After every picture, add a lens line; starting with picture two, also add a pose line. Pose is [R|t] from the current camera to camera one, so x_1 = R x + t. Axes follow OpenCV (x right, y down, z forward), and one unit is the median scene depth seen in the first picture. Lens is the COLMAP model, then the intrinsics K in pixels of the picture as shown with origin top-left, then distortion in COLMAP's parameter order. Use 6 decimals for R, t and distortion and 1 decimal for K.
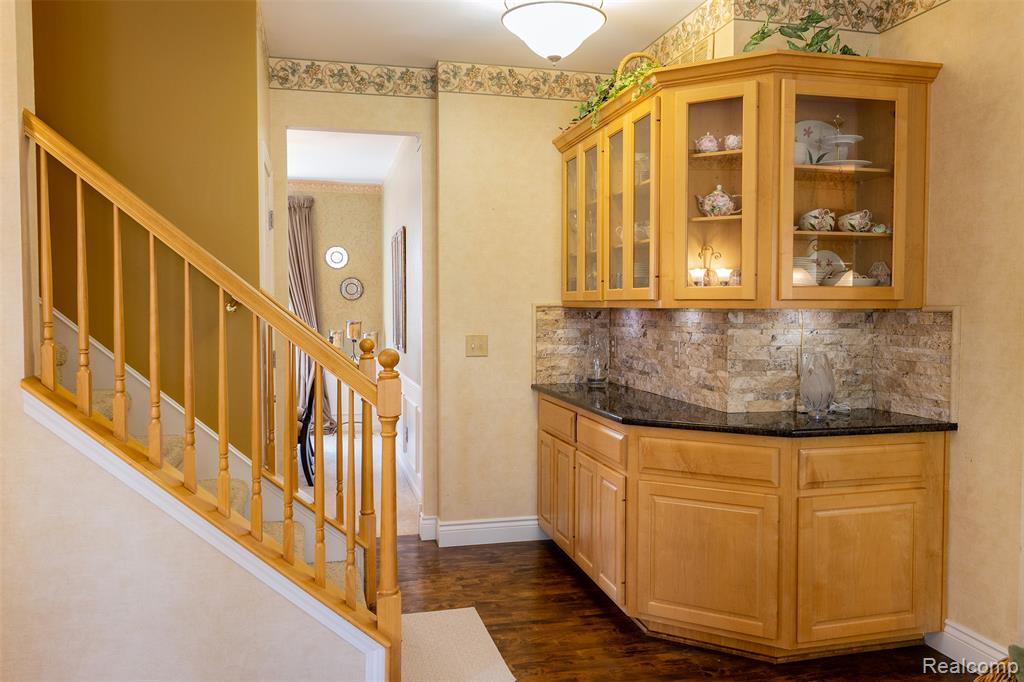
lens RADIAL K [[802.8, 0, 531.7], [0, 802.8, 342.8], [0, 0, 1]] dist [0.004605, 0.000514]
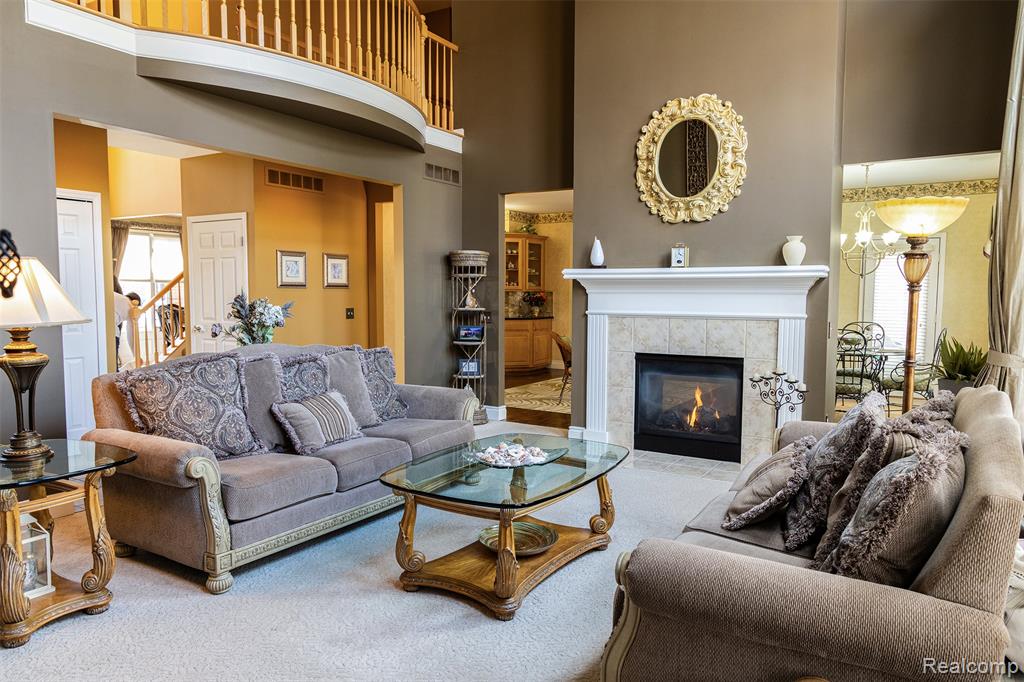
lens RADIAL K [[686.2, 0, 514.5], [0, 686.2, 342.7], [0, 0, 1]] dist [0.003736, 0.000792]
pose [[0.719282, -0.049902, 0.692924, -2.226810], [0.026574, 0.998663, 0.044336, 0.066625], [-0.694210, -0.013477, 0.719646, -1.573522]]
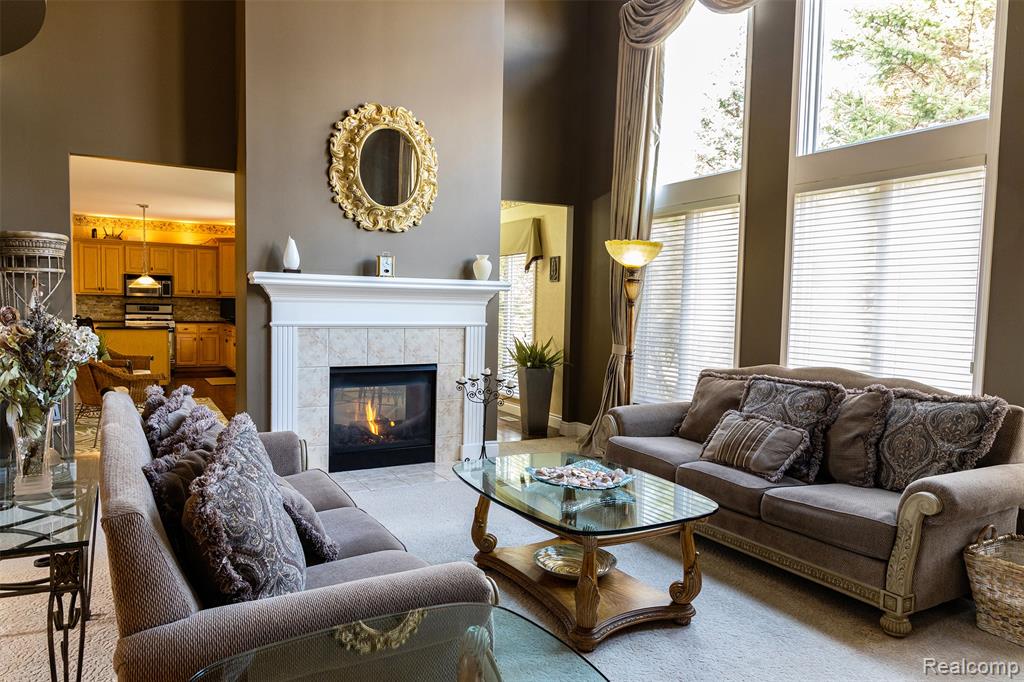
lens RADIAL K [[686.2, 0, 514.5], [0, 686.2, 342.7], [0, 0, 1]] dist [0.003736, 0.000792]
pose [[-0.263779, -0.062704, 0.962543, -2.450849], [0.020420, 0.997298, 0.070565, 0.014813], [-0.964367, 0.038269, -0.261785, -0.478183]]
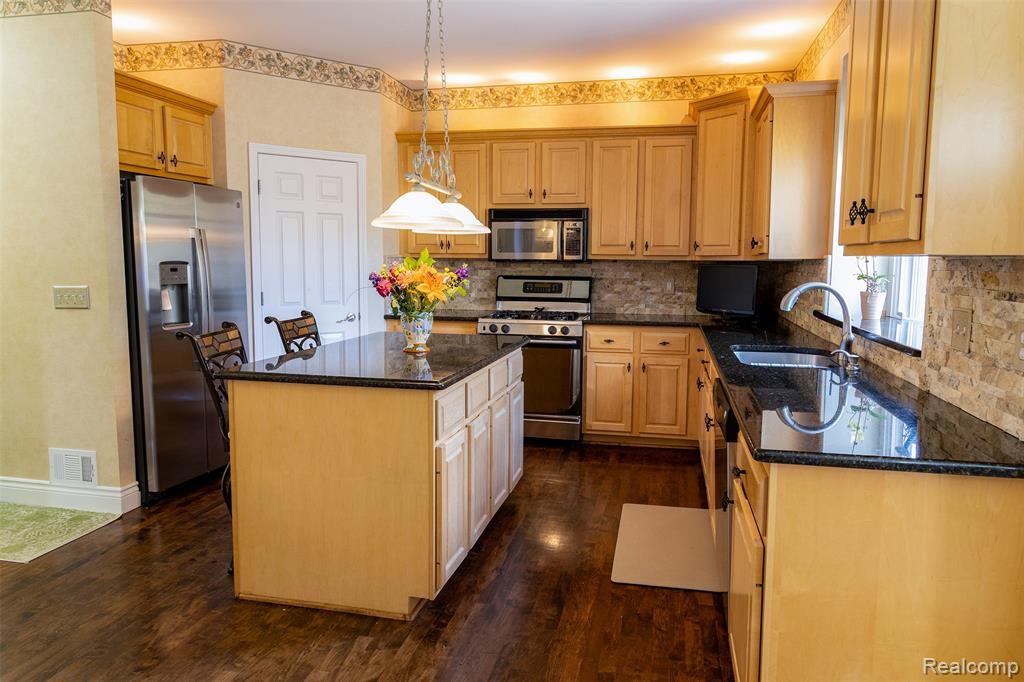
lens RADIAL K [[706.6, 0, 508.4], [0, 706.6, 330.1], [0, 0, 1]] dist [0.003130, 0.000461]
pose [[0.459732, -0.087817, 0.883705, 0.207216], [0.033168, 0.996102, 0.081731, 0.012953], [-0.887438, -0.008263, 0.460853, -0.242157]]
